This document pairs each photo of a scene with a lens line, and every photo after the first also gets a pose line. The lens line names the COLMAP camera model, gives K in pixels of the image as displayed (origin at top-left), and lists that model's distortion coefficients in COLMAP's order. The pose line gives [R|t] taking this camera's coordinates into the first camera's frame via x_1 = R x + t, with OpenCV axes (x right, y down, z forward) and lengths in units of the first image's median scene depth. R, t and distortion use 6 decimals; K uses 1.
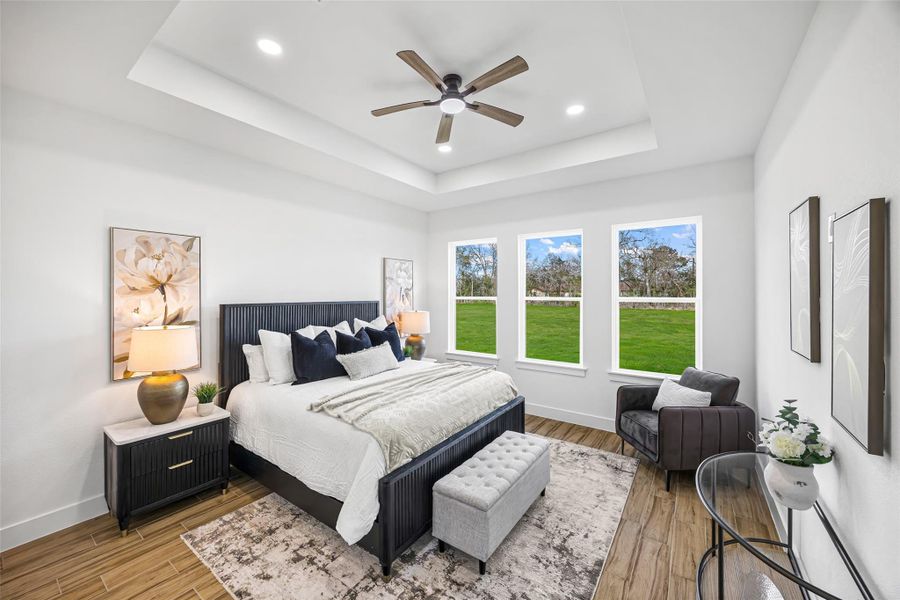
lens RADIAL K [[344.1, 0, 446.9], [0, 344.1, 299.6], [0, 0, 1]] dist [-0.001474, -0.000267]
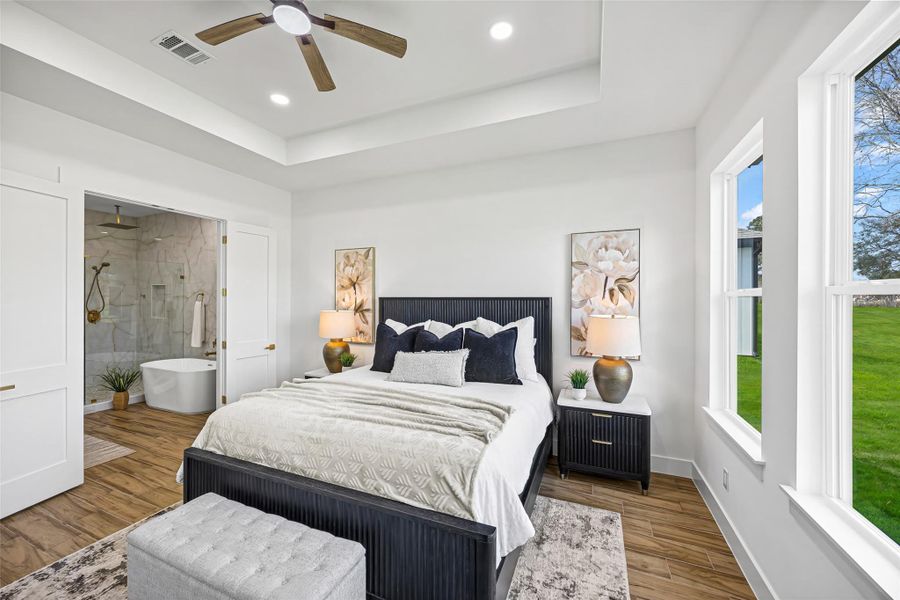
lens RADIAL K [[344.1, 0, 446.9], [0, 344.1, 299.6], [0, 0, 1]] dist [-0.001474, -0.000267]
pose [[0.230716, 0.024452, -0.972714, 0.702105], [-0.007429, 0.999699, 0.023369, -0.009289], [0.972993, 0.001834, 0.230828, 0.987731]]
